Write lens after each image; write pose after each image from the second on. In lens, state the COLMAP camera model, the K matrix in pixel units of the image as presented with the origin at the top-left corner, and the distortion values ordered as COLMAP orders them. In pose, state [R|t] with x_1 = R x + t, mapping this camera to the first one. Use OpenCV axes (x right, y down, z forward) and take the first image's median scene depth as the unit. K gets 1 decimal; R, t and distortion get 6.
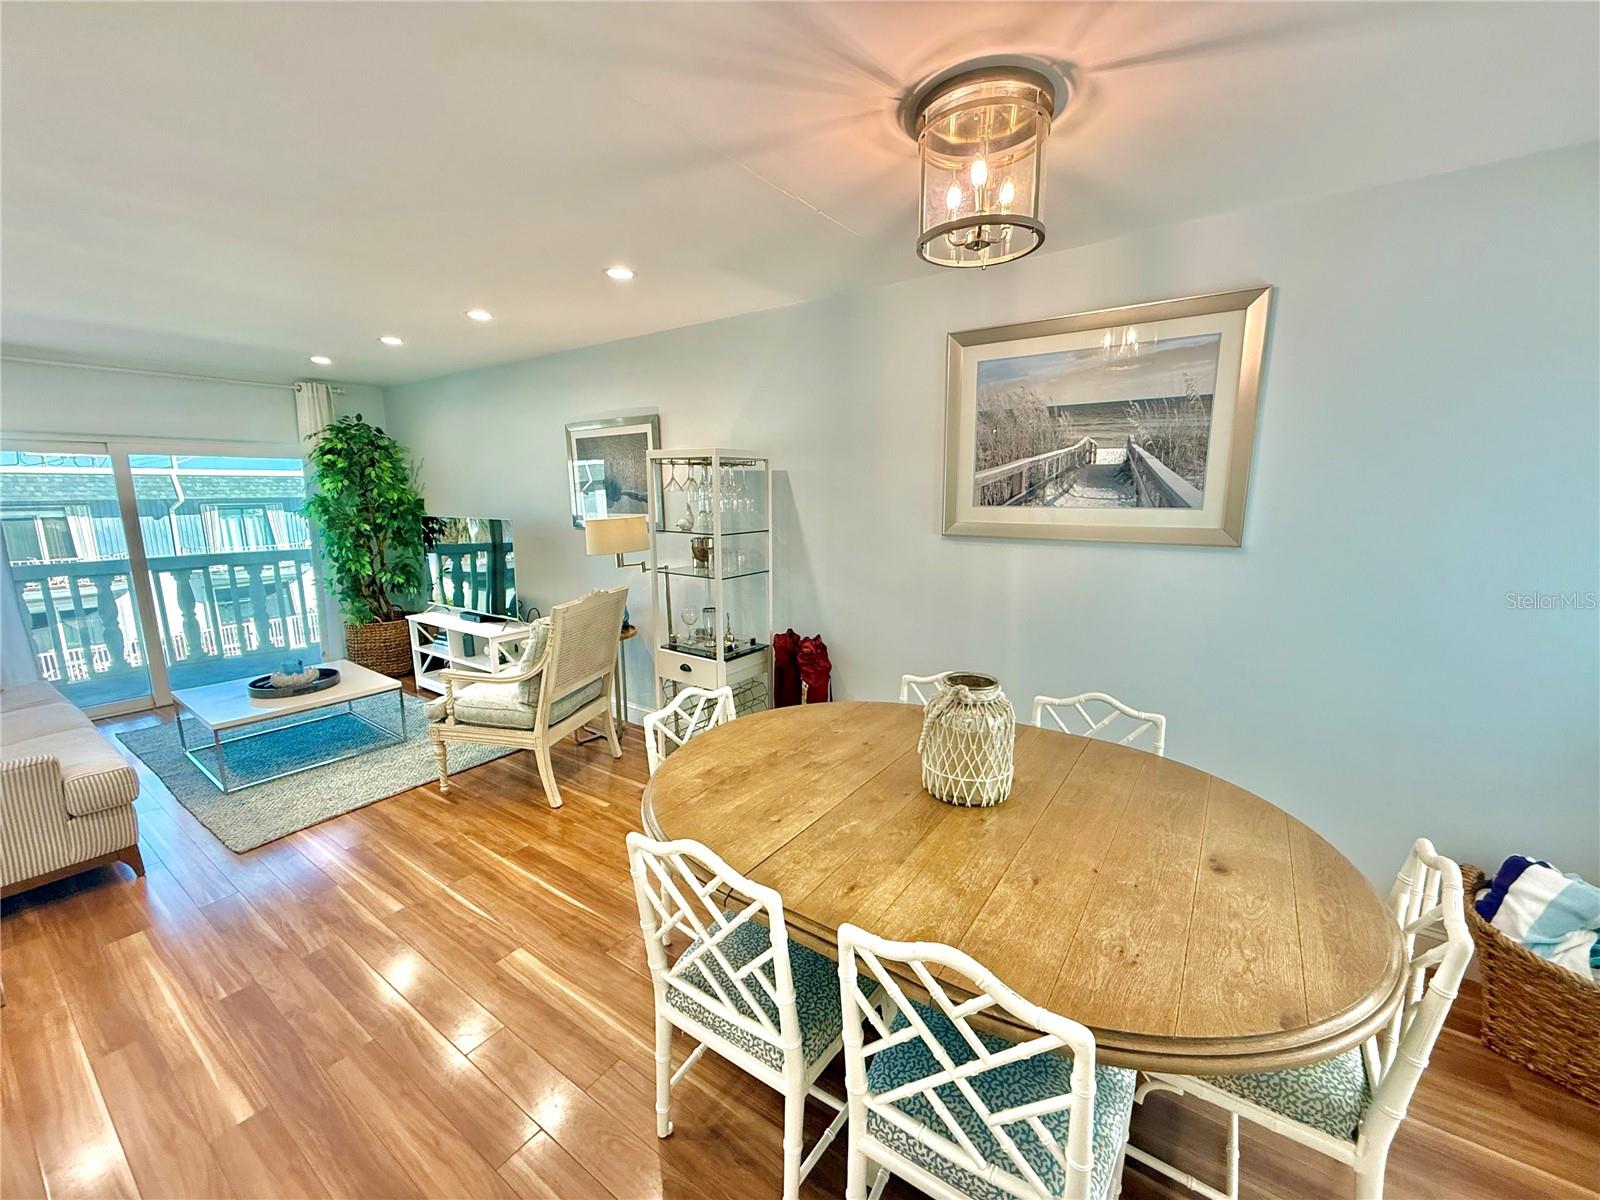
lens RADIAL K [[639.5, 0, 794.9], [0, 639.5, 596.6], [0, 0, 1]] dist [-0.003652, 0.000159]
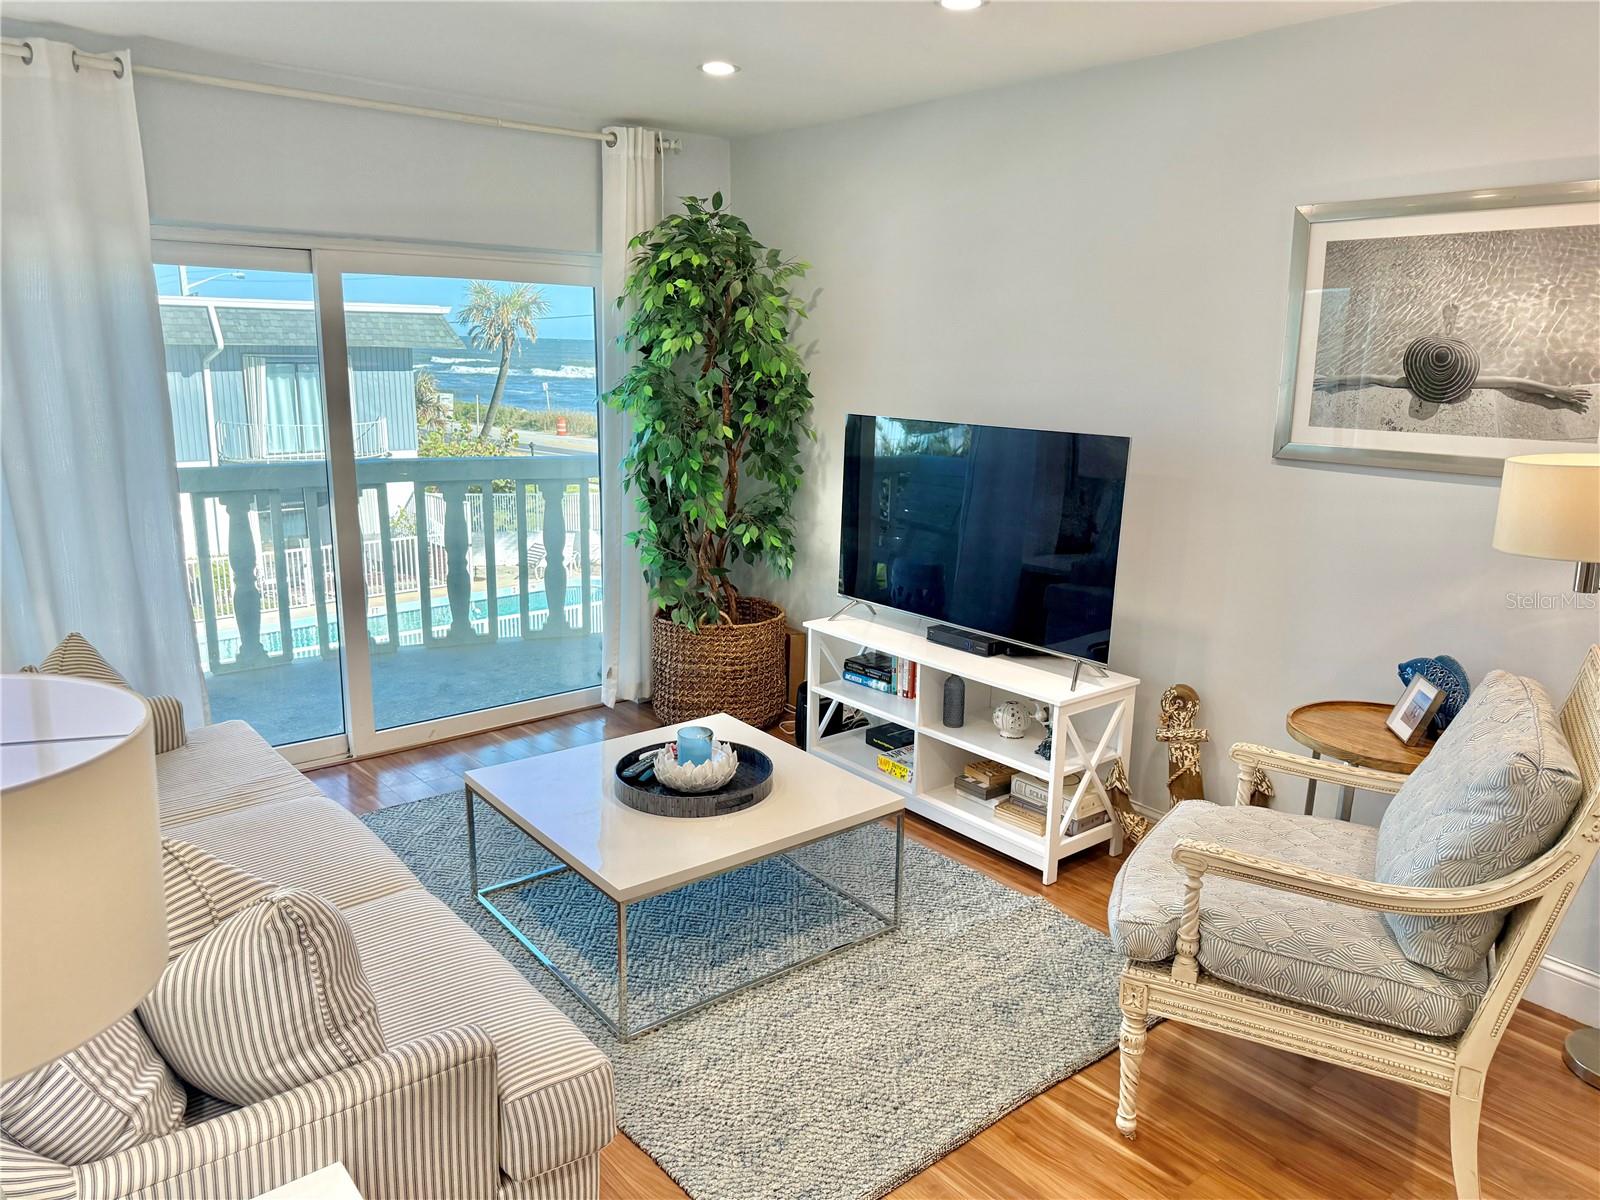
lens RADIAL K [[1124.5, 0, 803.6], [0, 1124.5, 593.8], [0, 0, 1]] dist [0.030725, -0.004111]
pose [[0.965715, 0.076936, -0.247944, -0.404292], [-0.064509, 0.996238, 0.057870, -0.039530], [0.251464, -0.039891, 0.967044, 0.186038]]
